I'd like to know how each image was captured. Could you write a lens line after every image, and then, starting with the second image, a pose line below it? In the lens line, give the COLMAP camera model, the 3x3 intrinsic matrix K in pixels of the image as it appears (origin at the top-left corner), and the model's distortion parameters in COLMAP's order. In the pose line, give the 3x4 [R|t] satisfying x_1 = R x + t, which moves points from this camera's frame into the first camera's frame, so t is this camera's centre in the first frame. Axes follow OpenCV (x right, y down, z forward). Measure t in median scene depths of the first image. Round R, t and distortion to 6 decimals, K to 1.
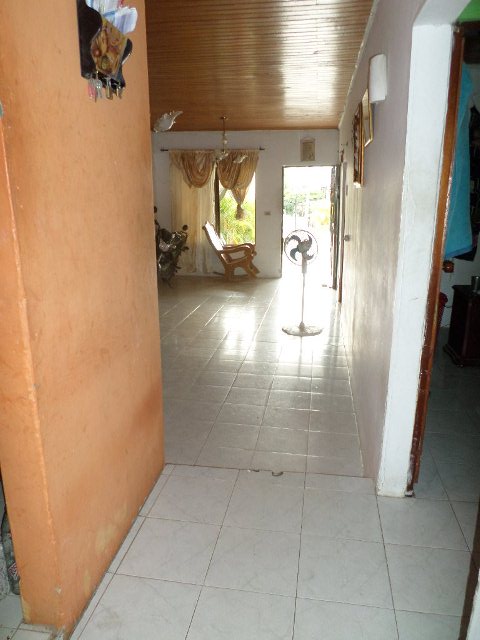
lens RADIAL K [[477.2, 0, 240.0], [0, 477.2, 320.0], [0, 0, 1]] dist [-0.024278, 0.001079]
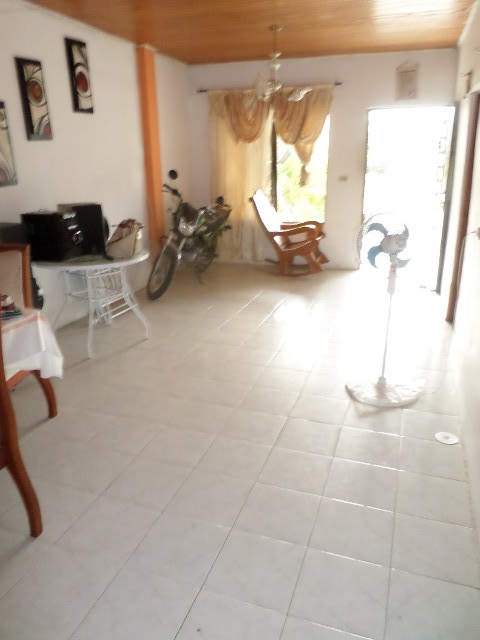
lens RADIAL K [[477.2, 0, 240.0], [0, 477.2, 320.0], [0, 0, 1]] dist [-0.024278, 0.001079]
pose [[0.984576, 0.043284, -0.169518, 0.036590], [-0.030150, 0.996395, 0.079302, -0.067614], [0.172339, -0.072968, 0.982331, 0.273129]]
